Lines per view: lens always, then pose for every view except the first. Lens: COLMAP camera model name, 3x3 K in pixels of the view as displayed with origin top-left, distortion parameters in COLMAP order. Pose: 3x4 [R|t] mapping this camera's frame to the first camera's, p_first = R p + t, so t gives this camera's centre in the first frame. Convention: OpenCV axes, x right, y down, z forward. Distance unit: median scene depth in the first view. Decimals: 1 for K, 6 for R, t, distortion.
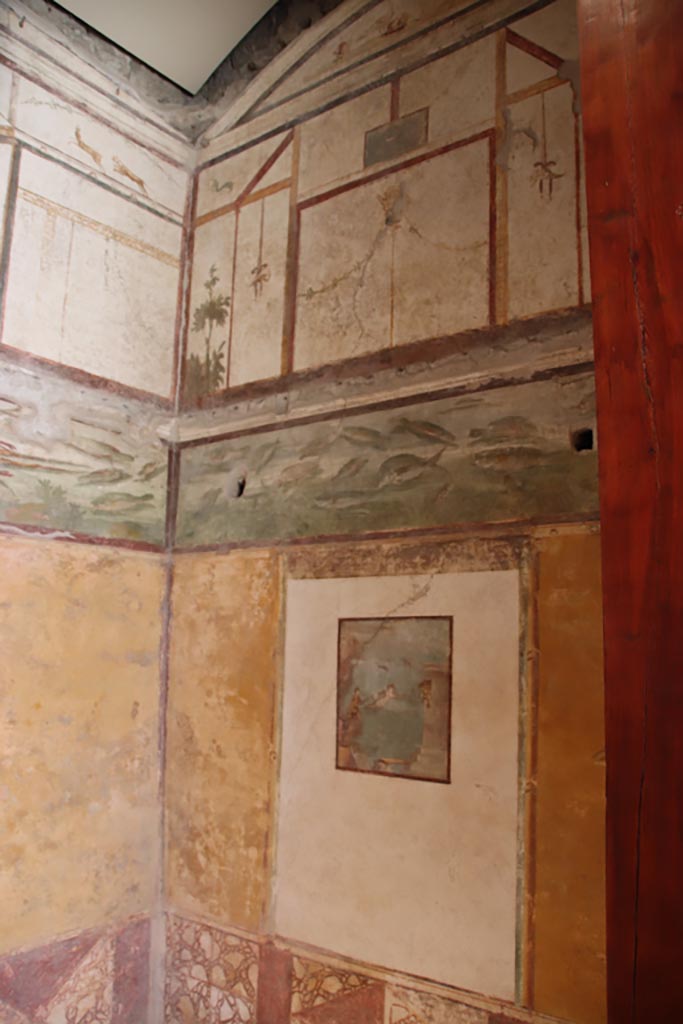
lens RADIAL K [[850.4, 0, 346.7], [0, 850.4, 515.5], [0, 0, 1]] dist [-0.113968, 0.091557]
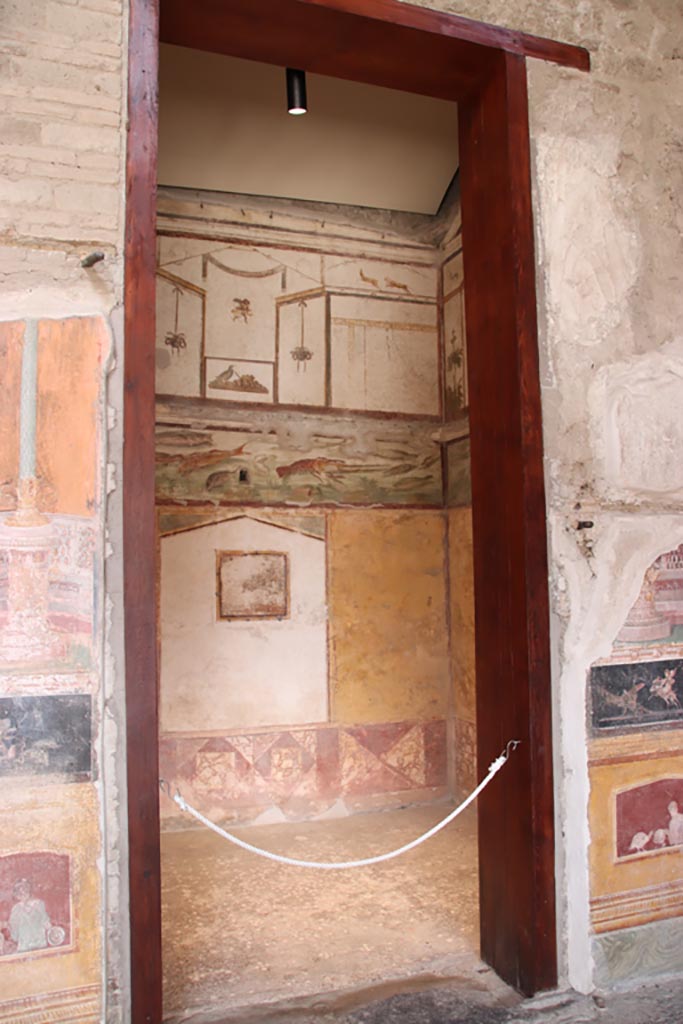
lens RADIAL K [[850.4, 0, 334.6], [0, 850.4, 513.2], [0, 0, 1]] dist [-0.113968, 0.091557]
pose [[0.832792, -0.070080, -0.549132, 0.552433], [0.114836, 0.992247, 0.047525, -0.054529], [0.541544, -0.102639, 0.834383, -0.542909]]
